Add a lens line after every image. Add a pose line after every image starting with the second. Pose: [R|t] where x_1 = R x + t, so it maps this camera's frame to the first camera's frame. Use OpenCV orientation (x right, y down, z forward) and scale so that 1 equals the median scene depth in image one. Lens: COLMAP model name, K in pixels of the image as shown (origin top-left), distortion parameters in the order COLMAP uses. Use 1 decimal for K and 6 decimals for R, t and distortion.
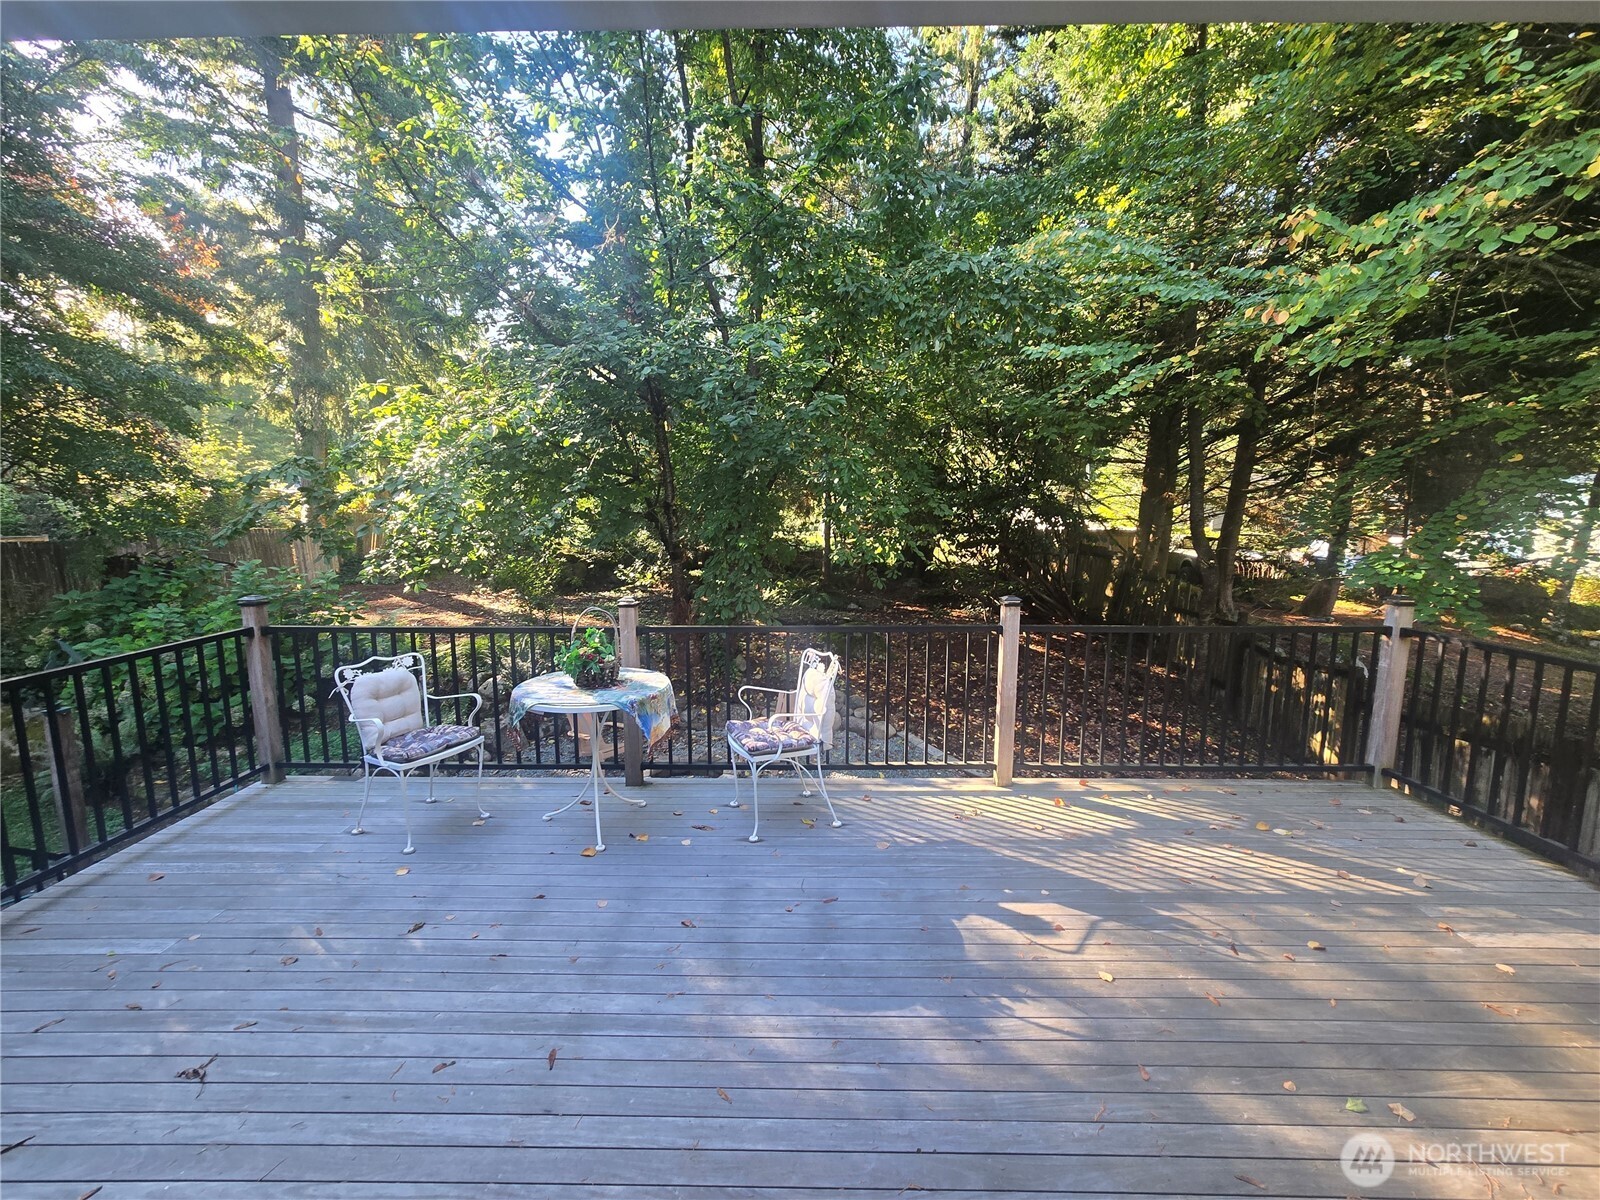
lens RADIAL K [[666.3, 0, 797.0], [0, 666.3, 602.7], [0, 0, 1]] dist [0.001853, 0.000032]
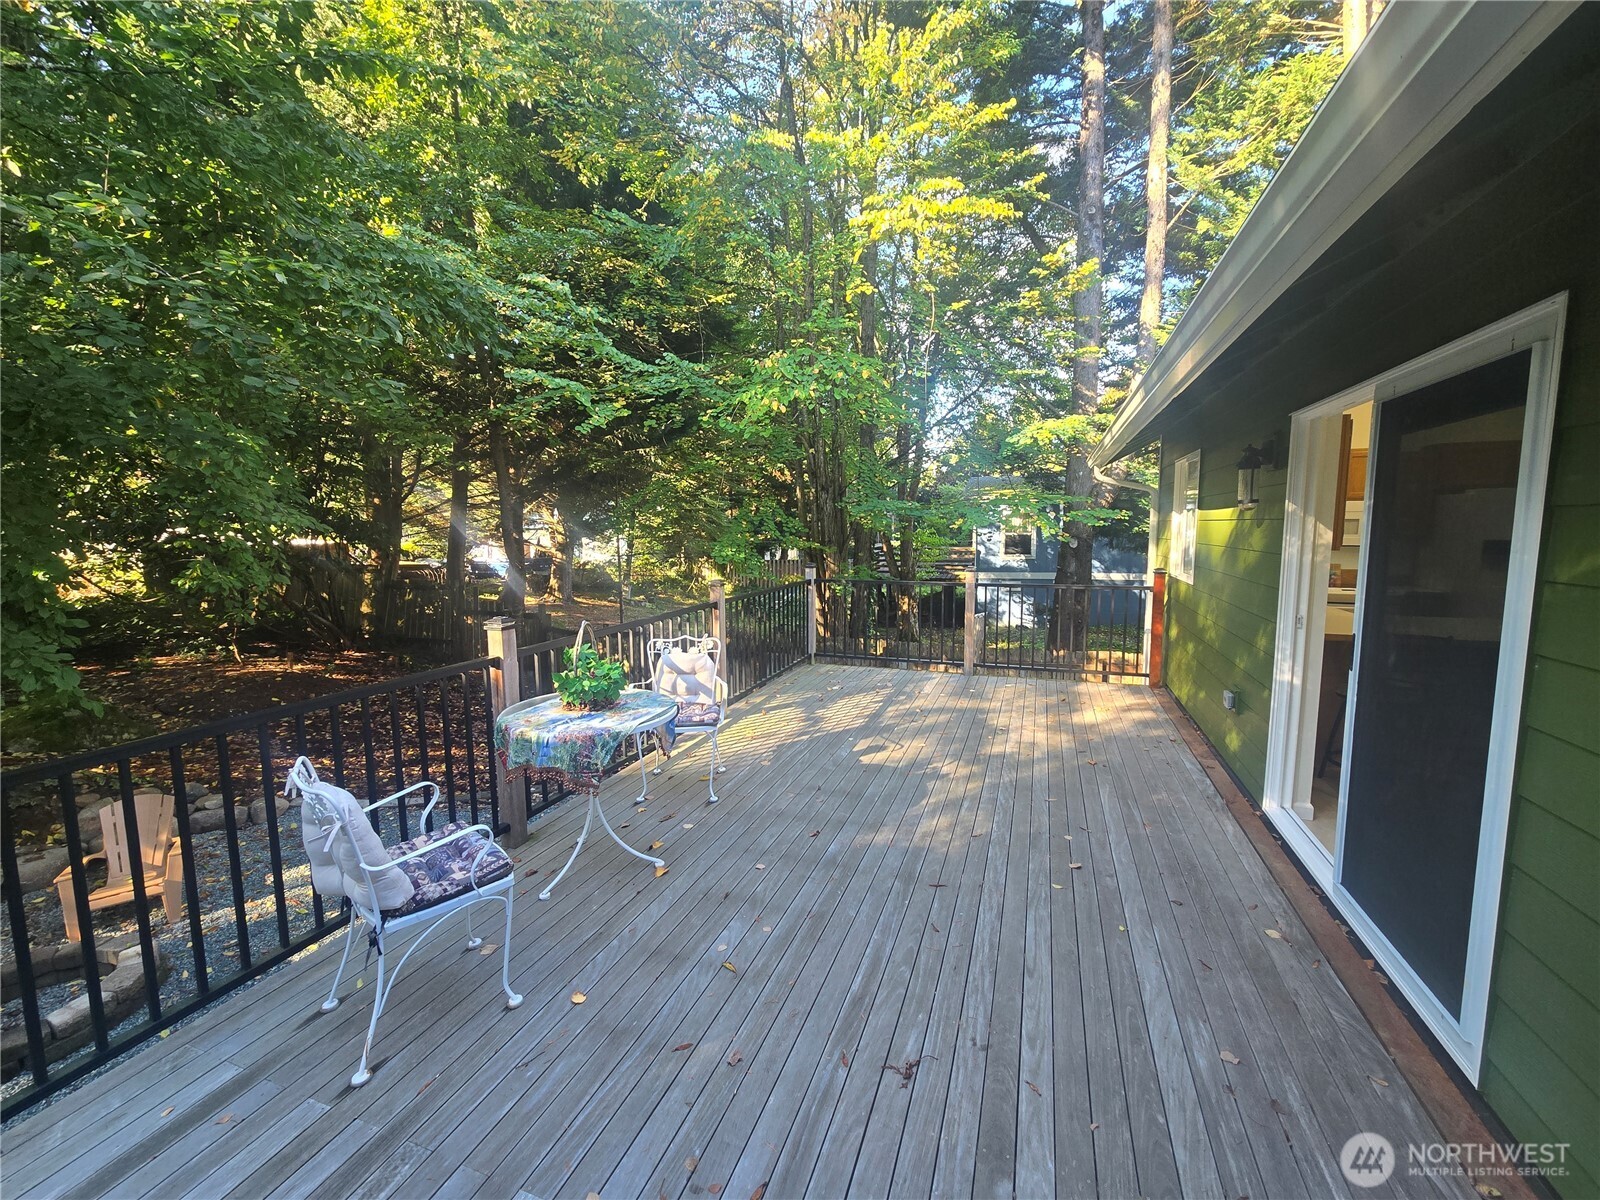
lens RADIAL K [[666.3, 0, 794.5], [0, 666.3, 598.5], [0, 0, 1]] dist [0.001853, 0.000032]
pose [[0.345126, -0.110077, 0.932079, -1.142529], [0.136526, 0.988423, 0.066179, -0.048594], [-0.928574, 0.104413, 0.356159, 0.465497]]
